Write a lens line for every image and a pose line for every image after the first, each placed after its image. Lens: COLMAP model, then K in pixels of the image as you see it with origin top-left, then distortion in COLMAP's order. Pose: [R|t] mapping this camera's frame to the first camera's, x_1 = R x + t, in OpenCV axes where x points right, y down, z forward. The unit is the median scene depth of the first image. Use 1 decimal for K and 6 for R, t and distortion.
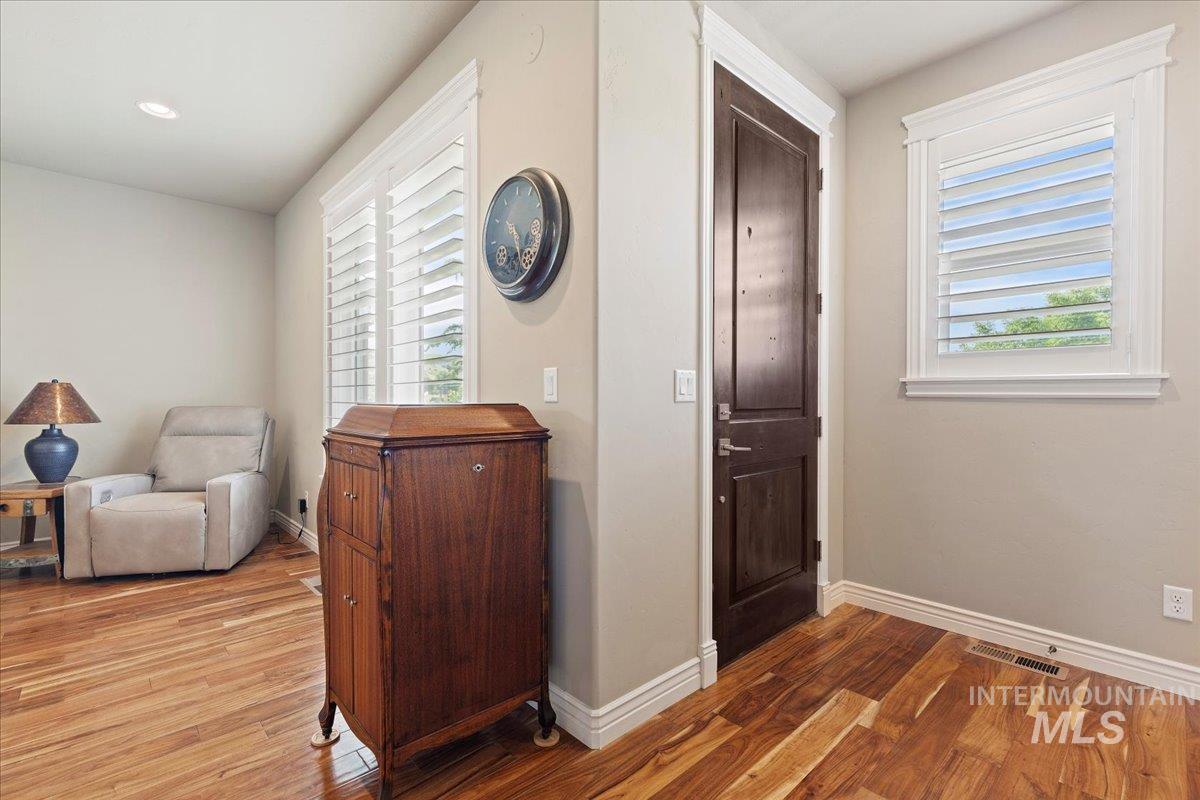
lens RADIAL K [[537.3, 0, 602.6], [0, 537.3, 399.7], [0, 0, 1]] dist [0.002249, -0.000360]
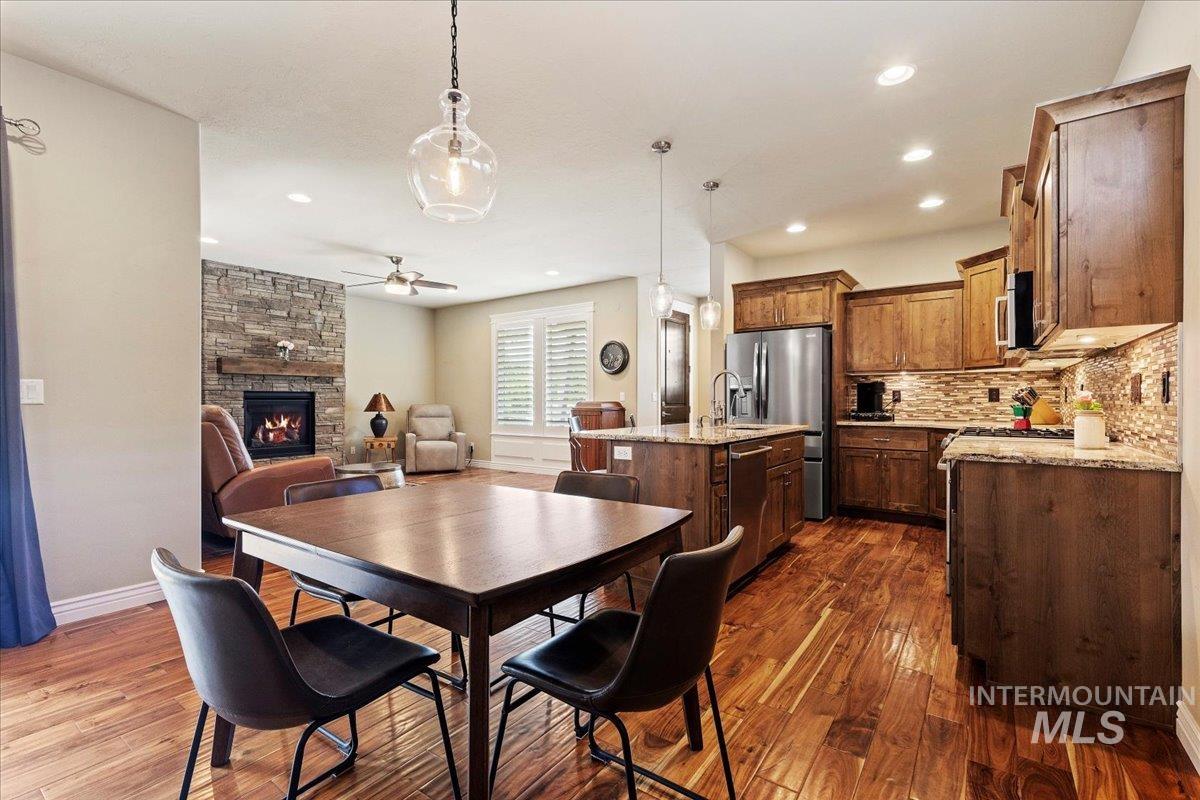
lens RADIAL K [[537.3, 0, 604.3], [0, 537.3, 402.0], [0, 0, 1]] dist [0.002249, -0.000360]
pose [[0.979703, -0.002178, 0.200444, -0.851931], [0.002229, 0.999998, -0.000031, 0.008711], [-0.200443, 0.000477, 0.979705, -2.354839]]
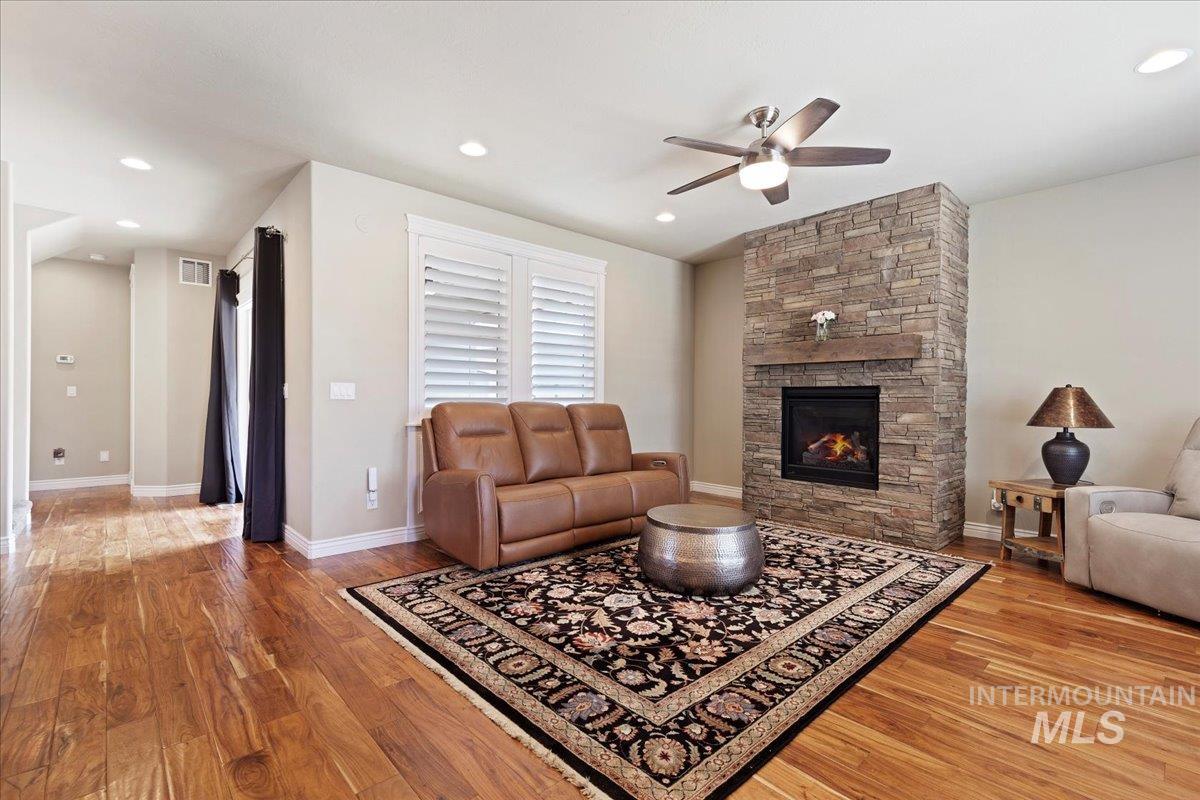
lens RADIAL K [[537.3, 0, 594.5], [0, 537.3, 400.3], [0, 0, 1]] dist [0.002249, -0.000360]
pose [[-0.020398, 0.003109, -0.999787, 0.048046], [-0.010383, 0.999941, 0.003322, -0.001533], [0.999738, 0.010449, -0.020365, 0.184447]]
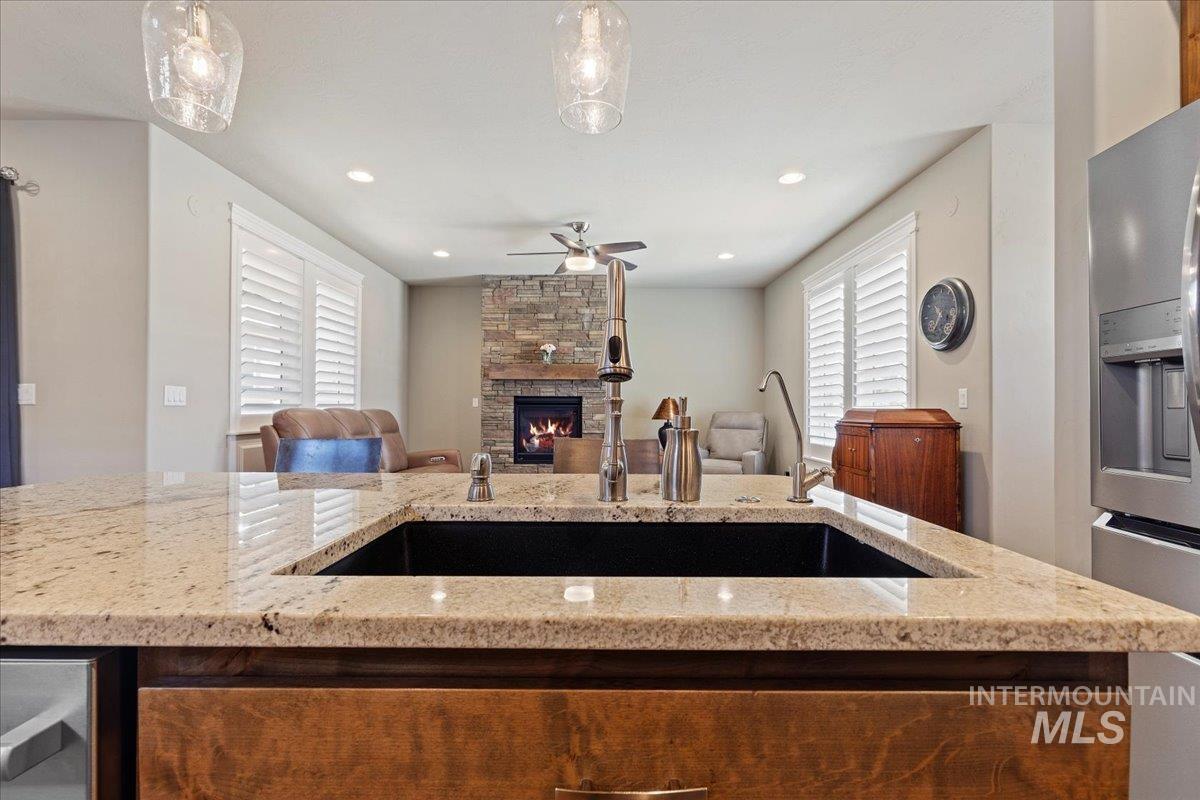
lens RADIAL K [[537.3, 0, 598.2], [0, 537.3, 400.5], [0, 0, 1]] dist [0.002249, -0.000360]
pose [[0.728743, -0.006363, -0.684758, 0.204077], [-0.005758, 0.999865, -0.015418, 0.011310], [0.684763, 0.015178, 0.728607, -0.948083]]
